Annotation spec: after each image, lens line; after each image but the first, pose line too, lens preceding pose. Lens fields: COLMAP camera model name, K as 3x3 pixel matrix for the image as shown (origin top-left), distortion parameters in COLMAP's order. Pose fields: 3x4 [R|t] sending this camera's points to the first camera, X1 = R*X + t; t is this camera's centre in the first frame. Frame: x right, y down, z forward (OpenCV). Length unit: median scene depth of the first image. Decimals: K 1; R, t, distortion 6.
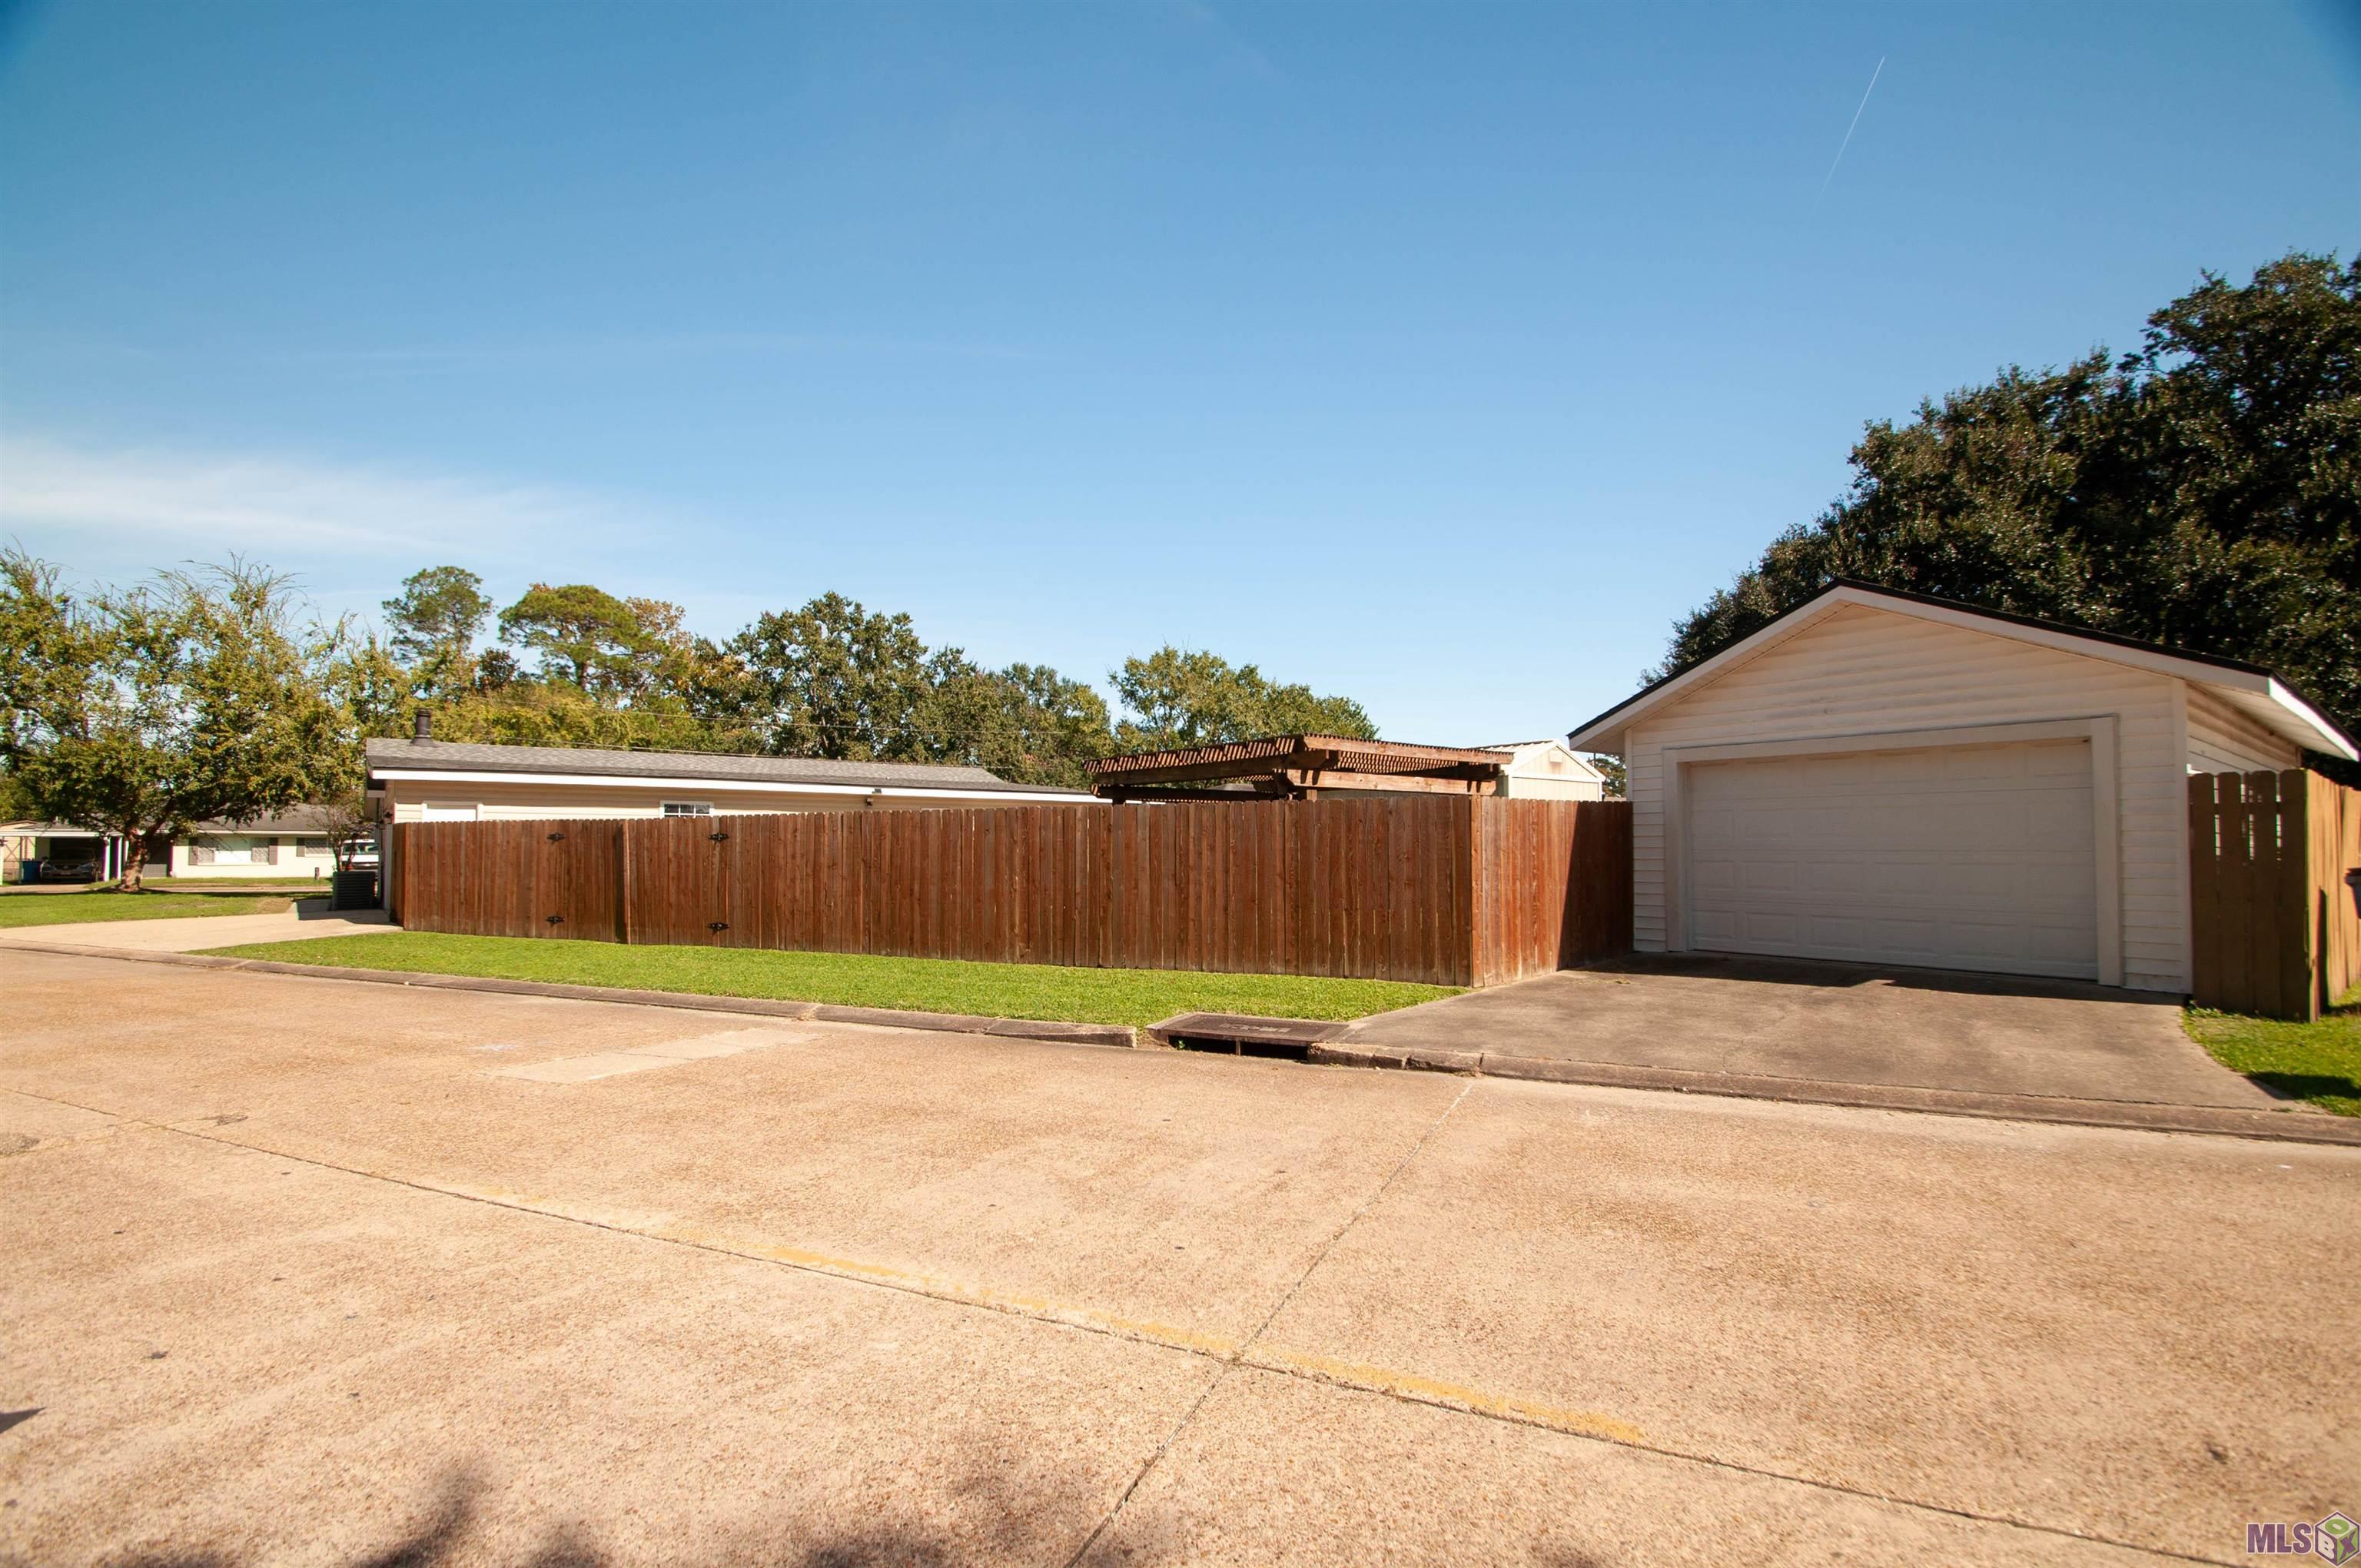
lens RADIAL K [[1043.4, 0, 1180.5], [0, 1043.4, 784.0], [0, 0, 1]] dist [0.009683, -0.012886]
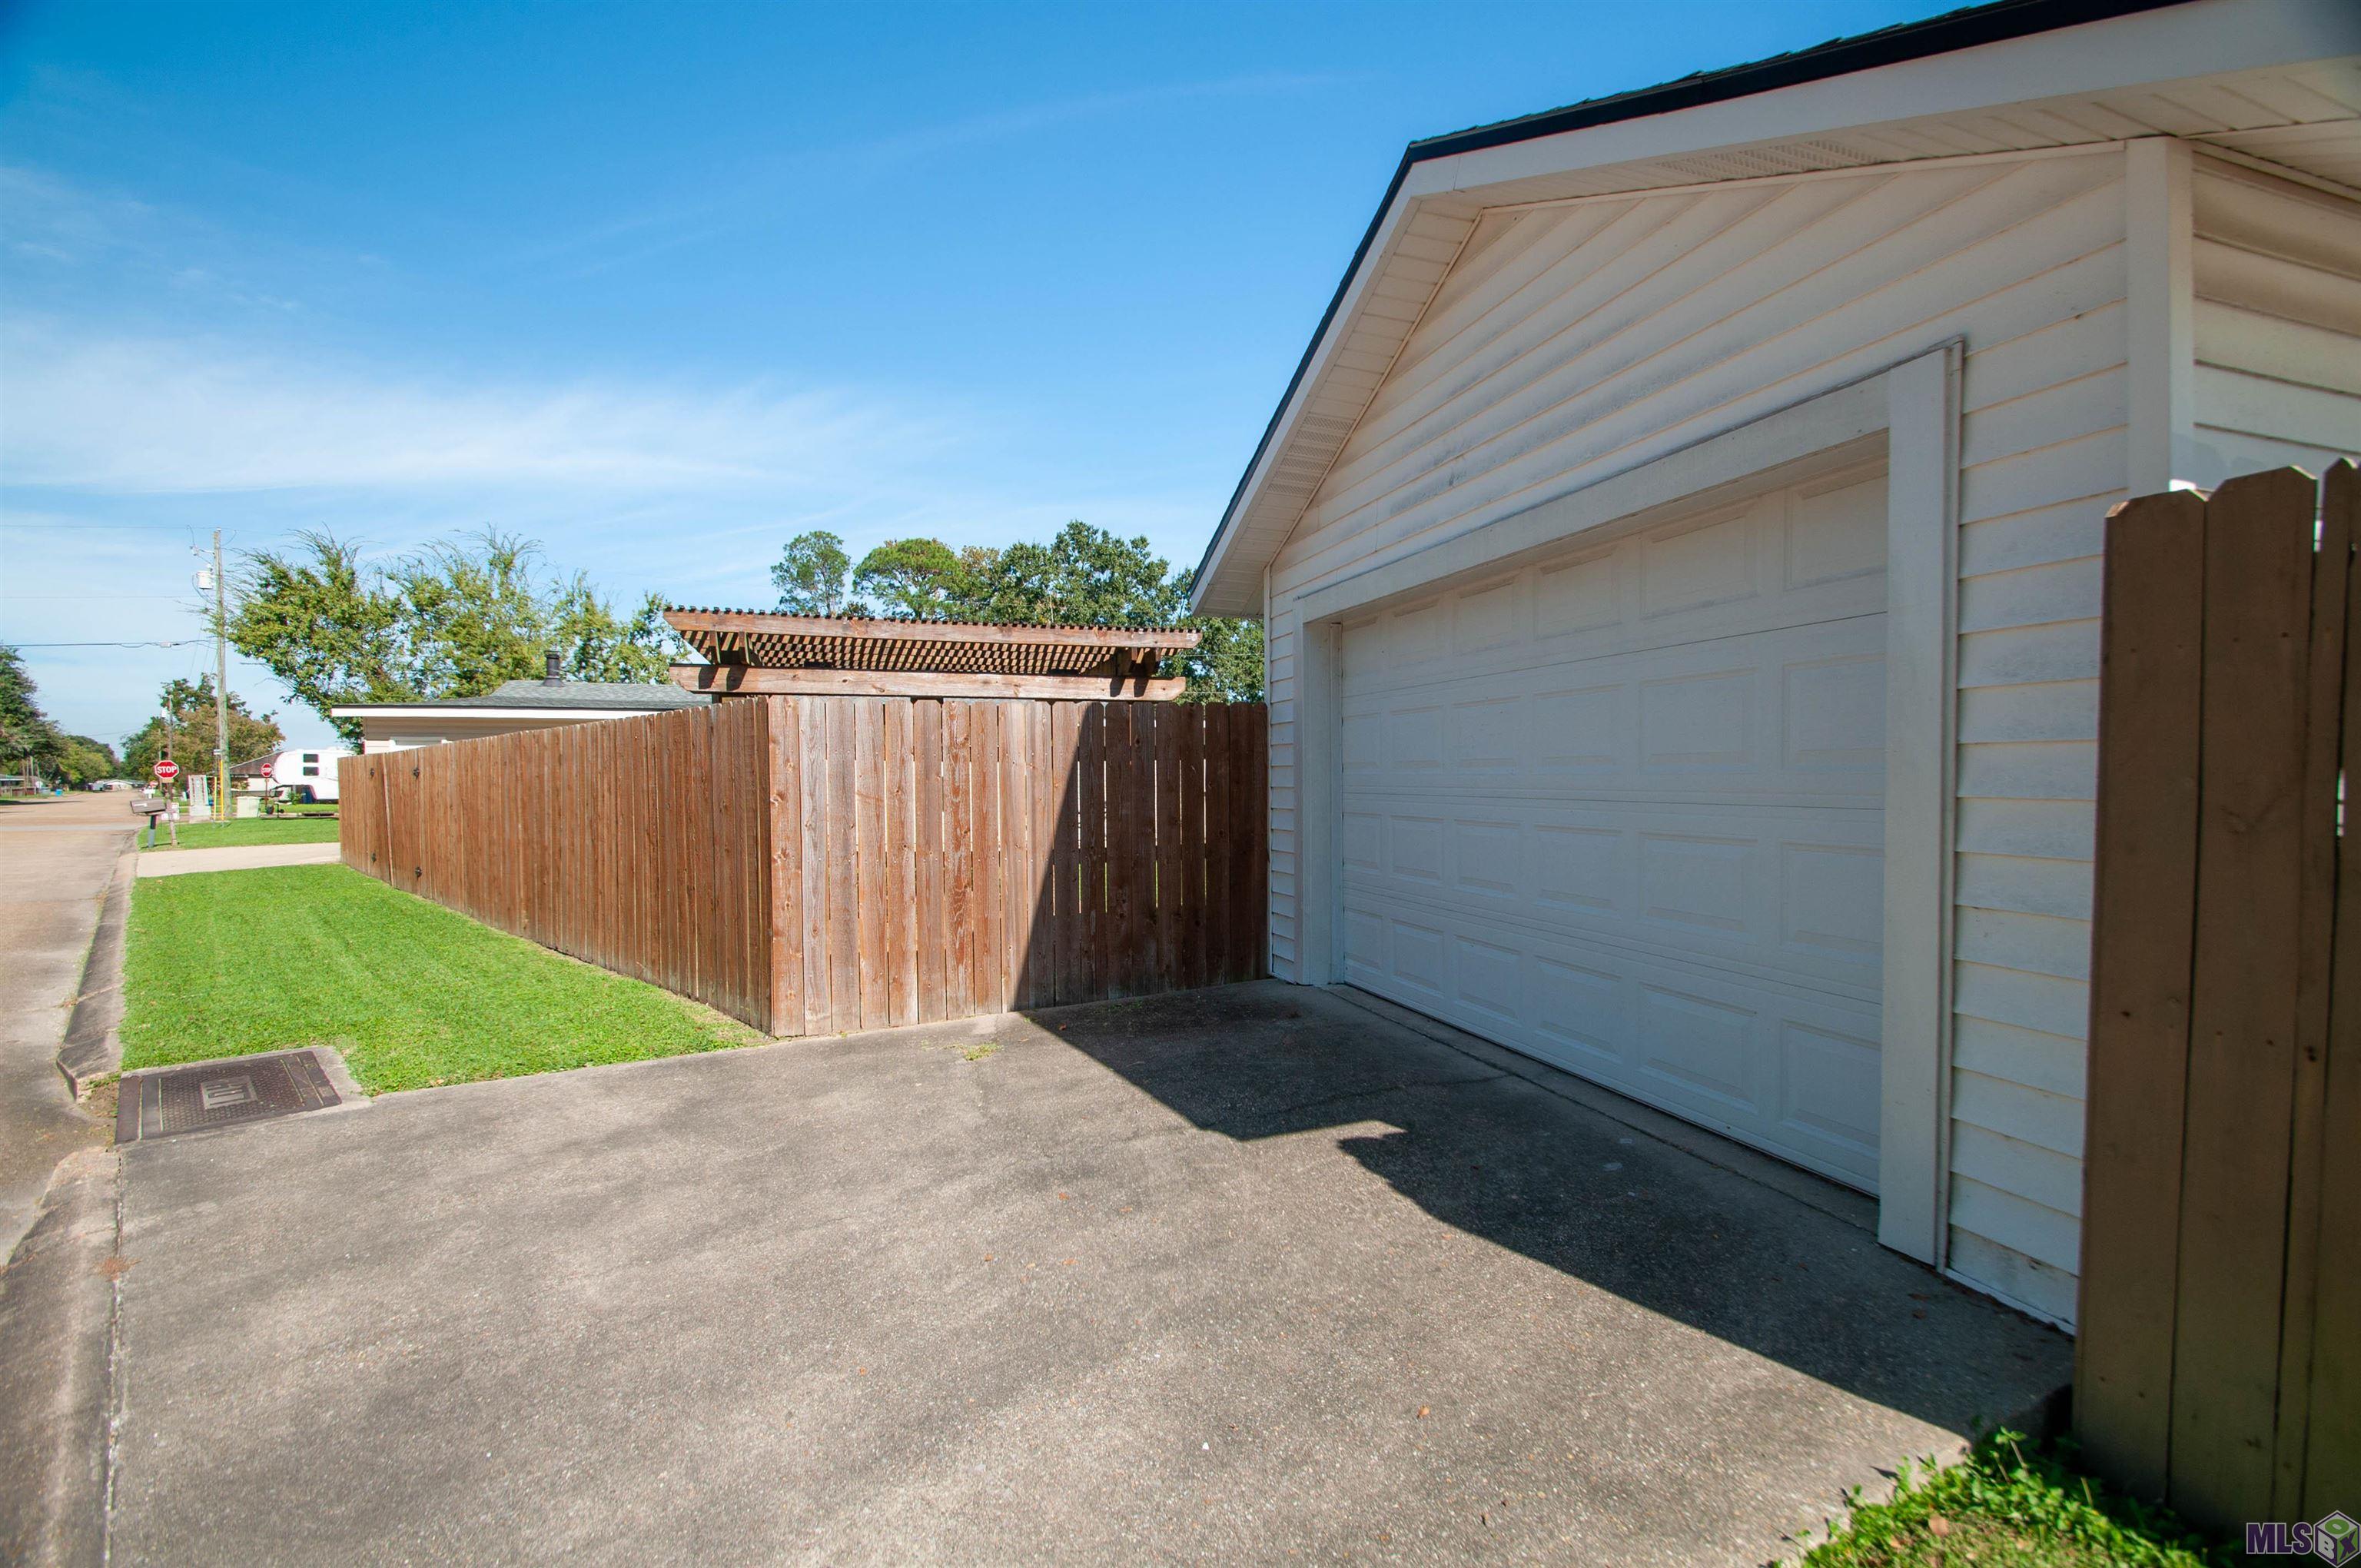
lens RADIAL K [[1043.4, 0, 1180.5], [0, 1043.4, 784.0], [0, 0, 1]] dist [0.009683, -0.012886]
pose [[0.938377, 0.000438, -0.345612, 0.214141], [0.023293, 0.997645, 0.064510, 0.008476], [0.344826, -0.068585, 0.936158, 0.175040]]
